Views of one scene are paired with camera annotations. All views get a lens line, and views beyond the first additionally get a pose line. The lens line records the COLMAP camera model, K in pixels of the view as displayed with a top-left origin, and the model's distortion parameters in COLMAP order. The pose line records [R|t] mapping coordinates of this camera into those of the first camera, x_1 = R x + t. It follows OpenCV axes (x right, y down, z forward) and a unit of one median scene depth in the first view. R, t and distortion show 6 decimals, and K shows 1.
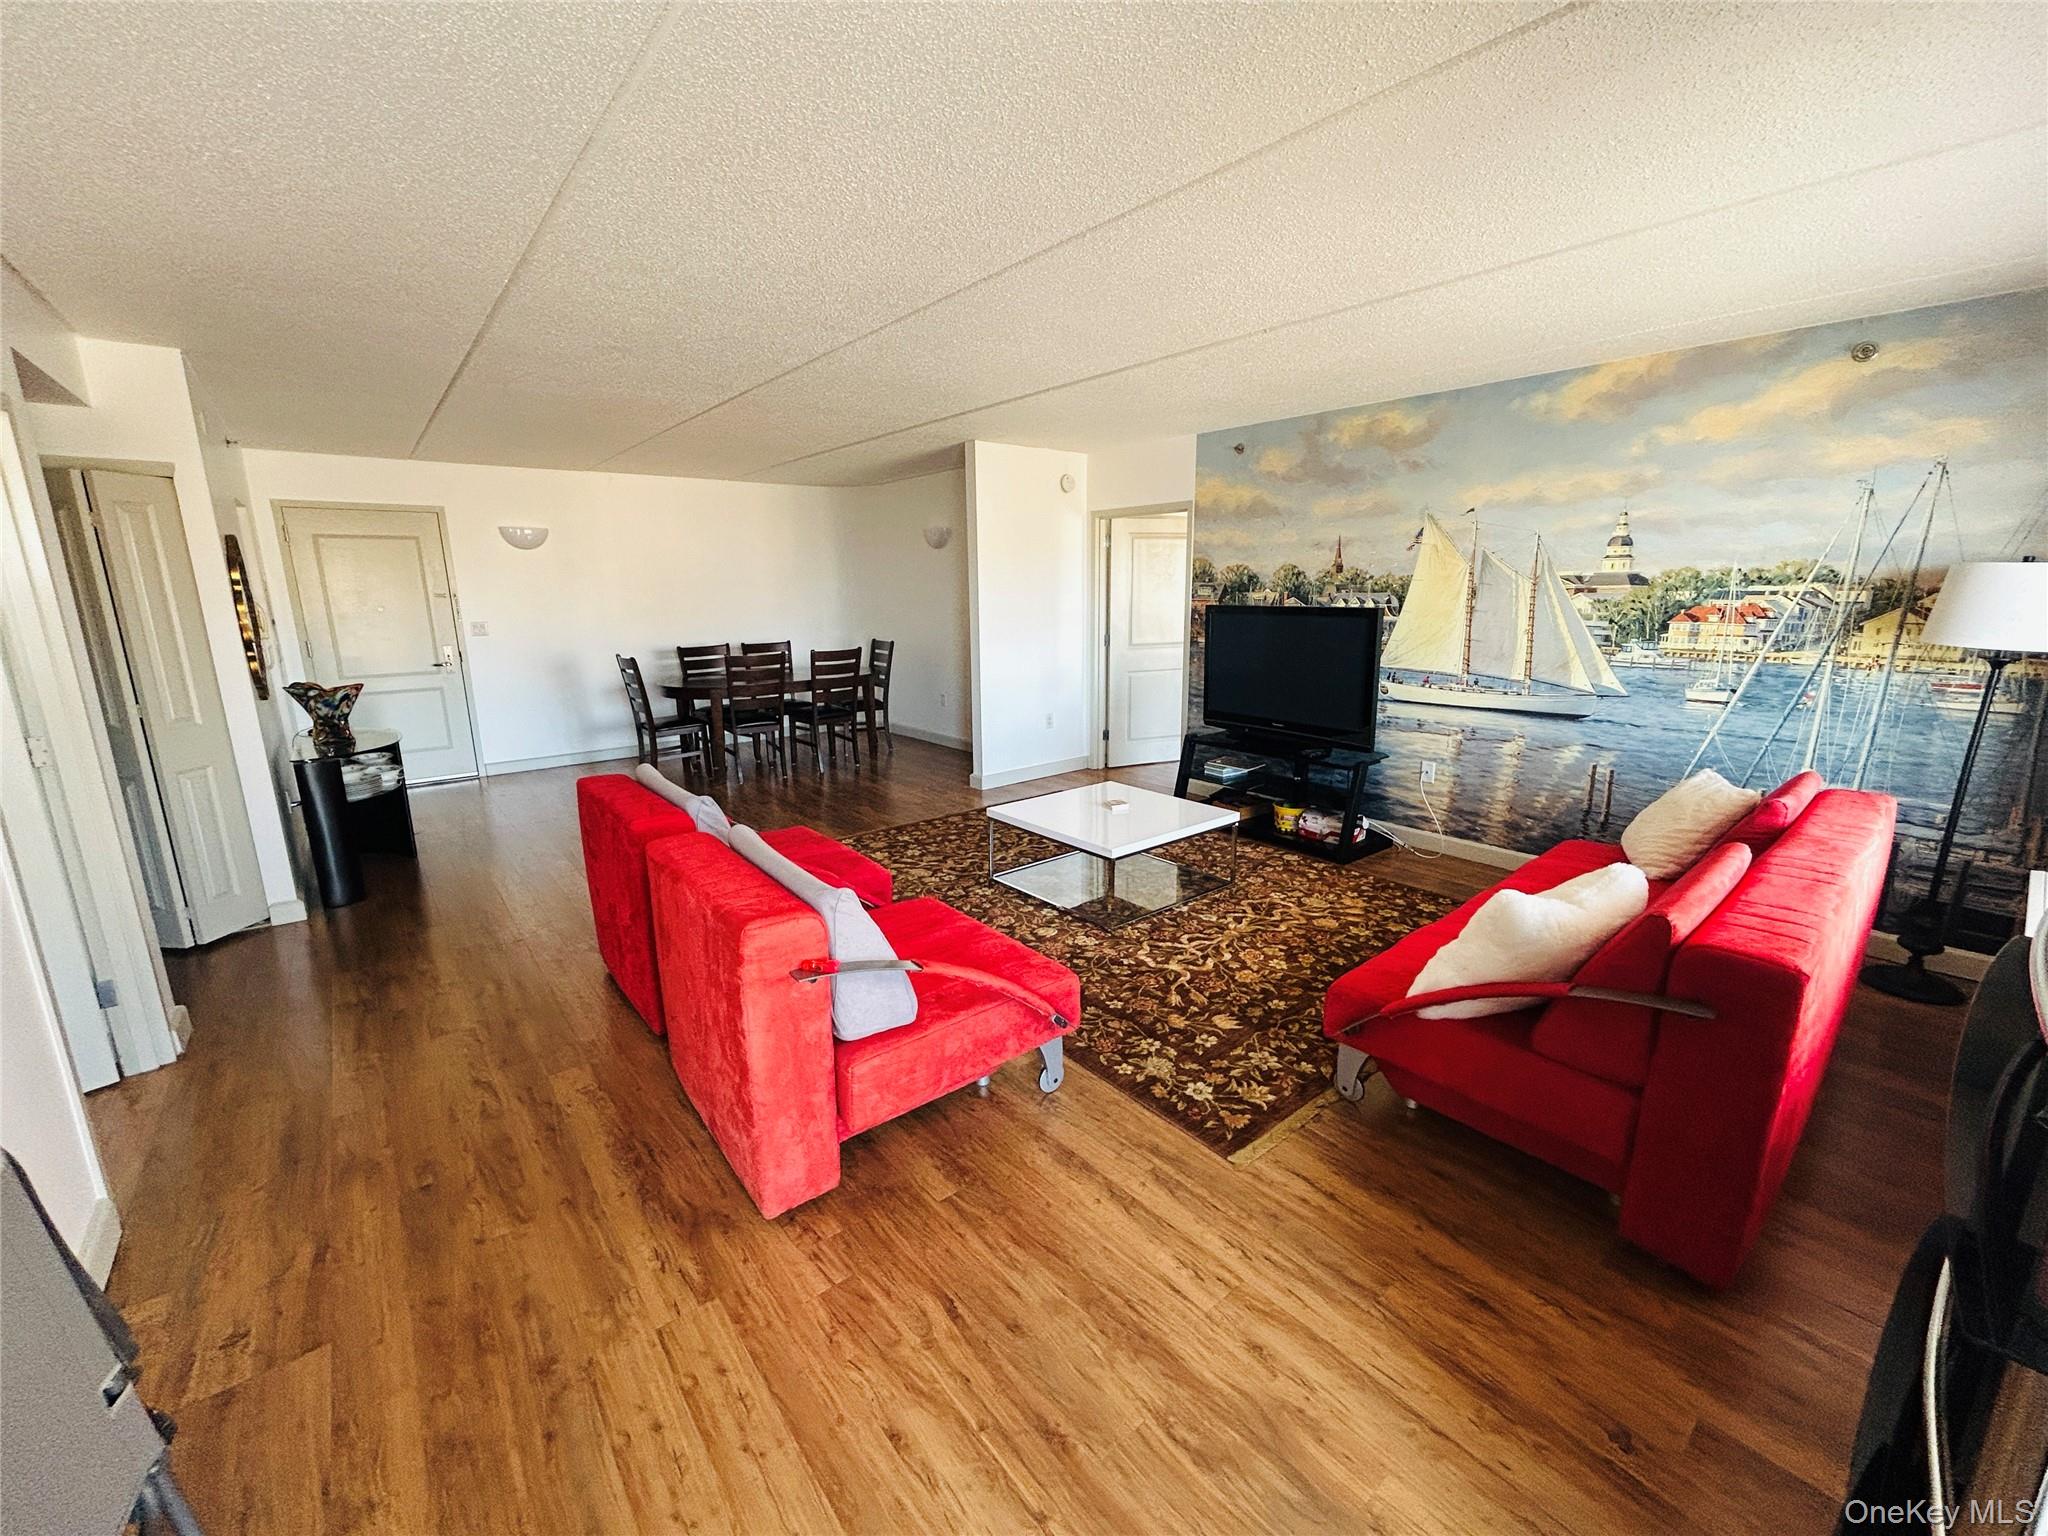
lens RADIAL K [[813.3, 0, 1021.5], [0, 813.3, 767.6], [0, 0, 1]] dist [-0.003246, -0.000135]
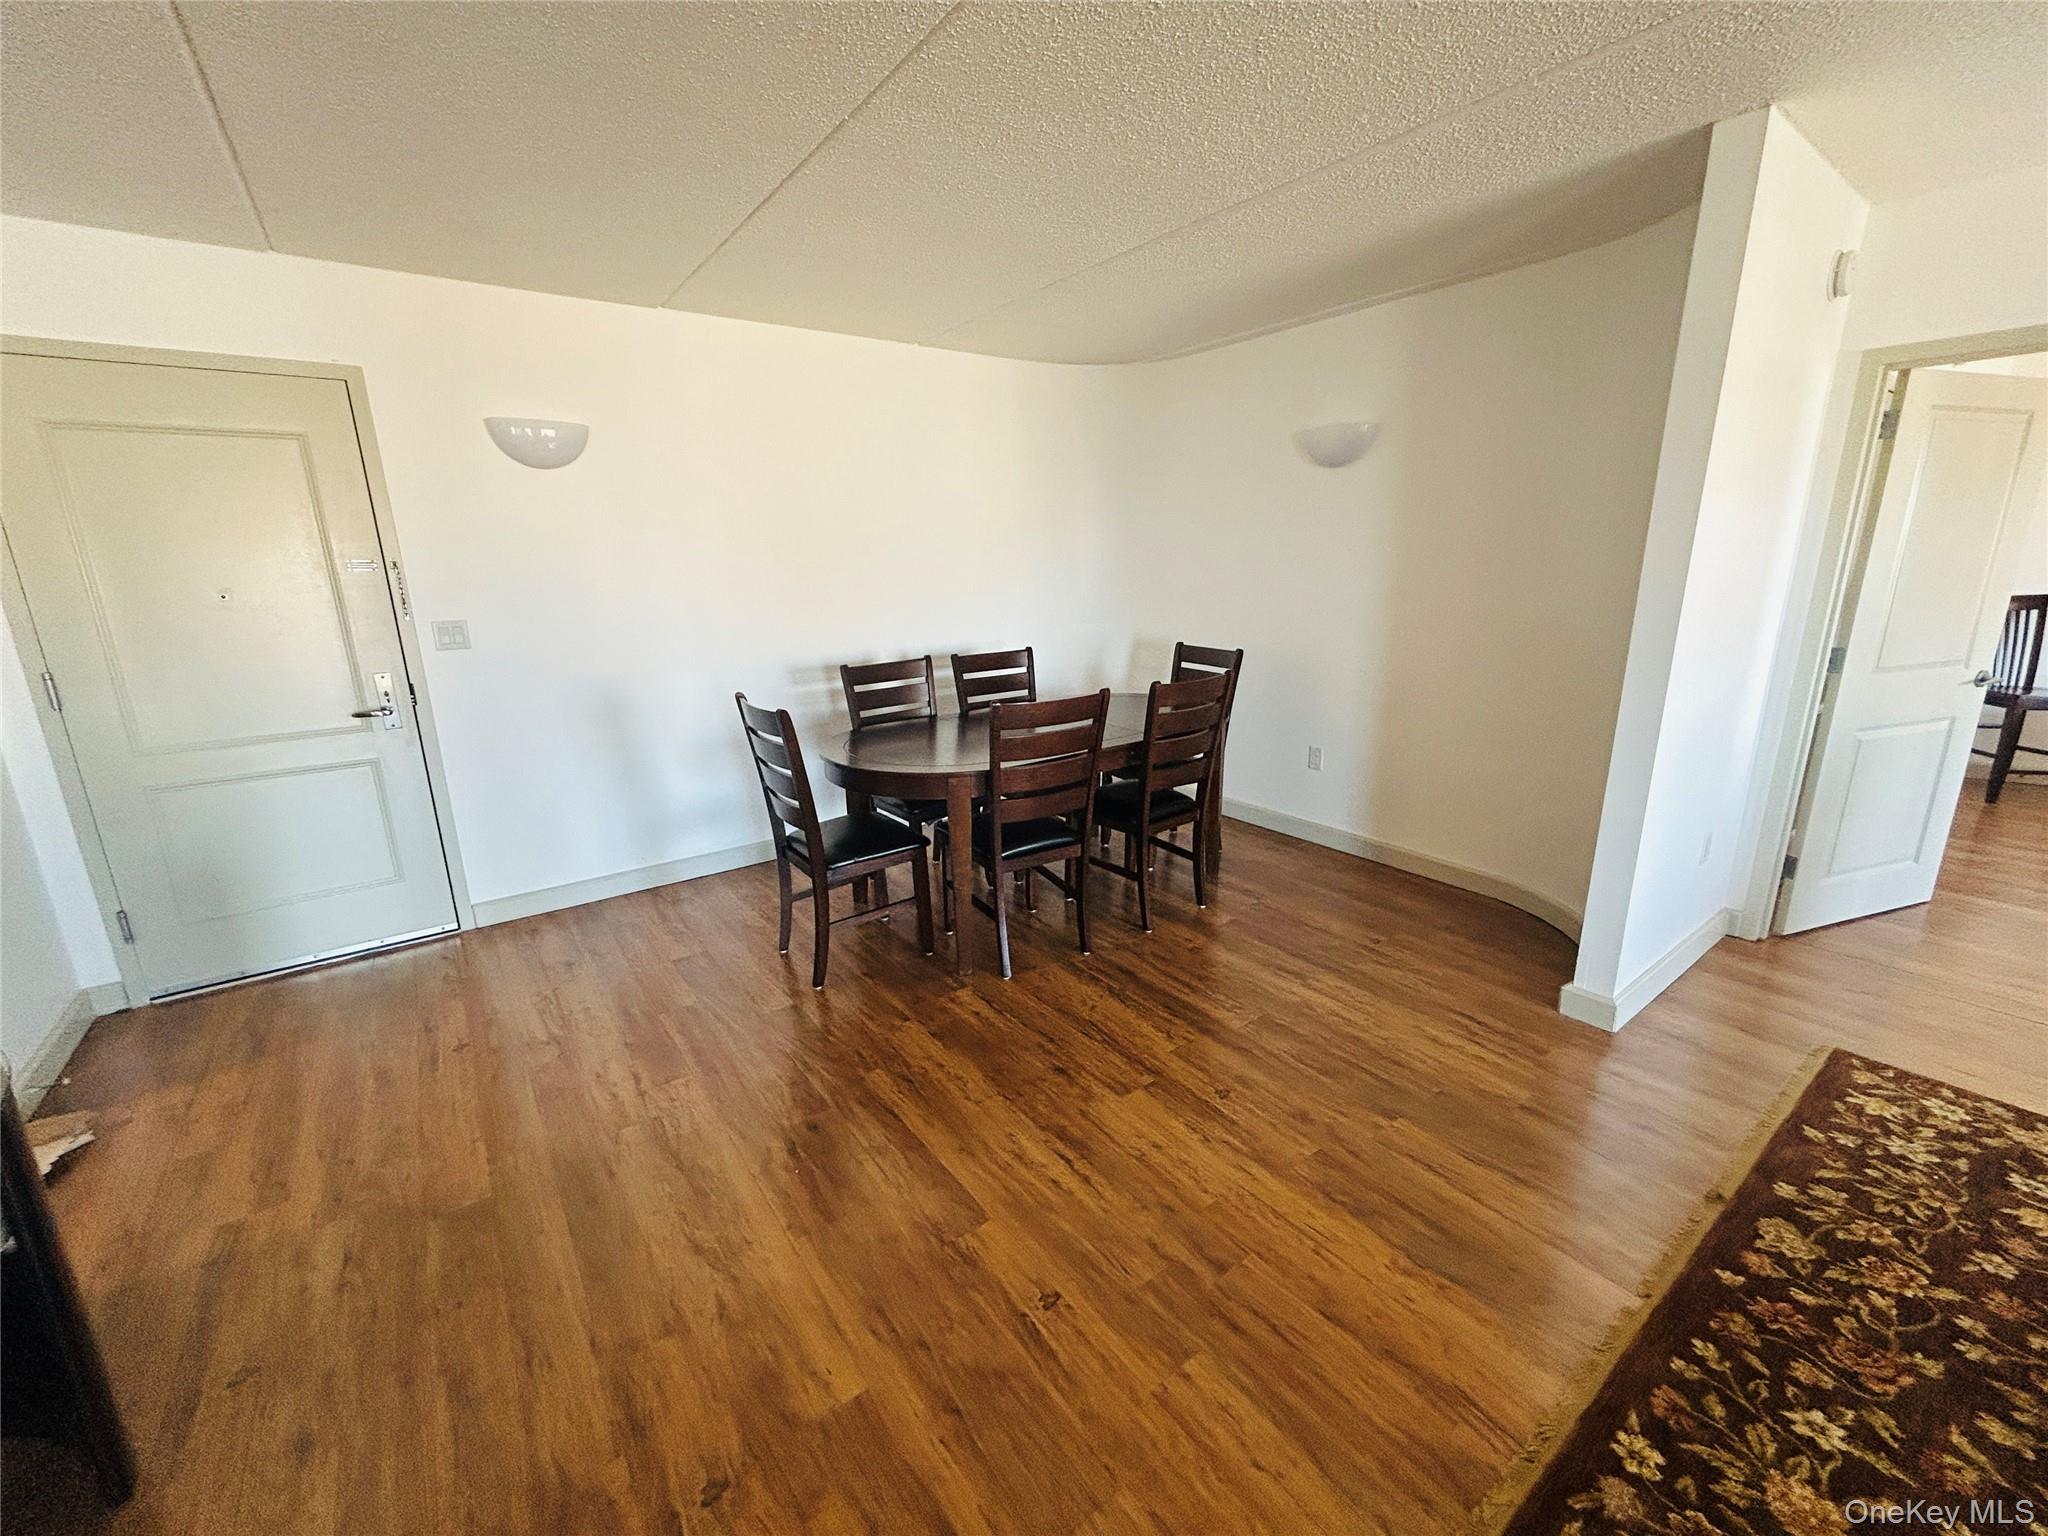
lens RADIAL K [[813.3, 0, 1028.6], [0, 813.3, 766.2], [0, 0, 1]] dist [-0.003246, -0.000135]
pose [[0.999104, 0.006903, -0.041753, -0.301960], [-0.005080, 0.999035, 0.043626, -0.114649], [0.042014, -0.043375, 0.998175, 0.525145]]
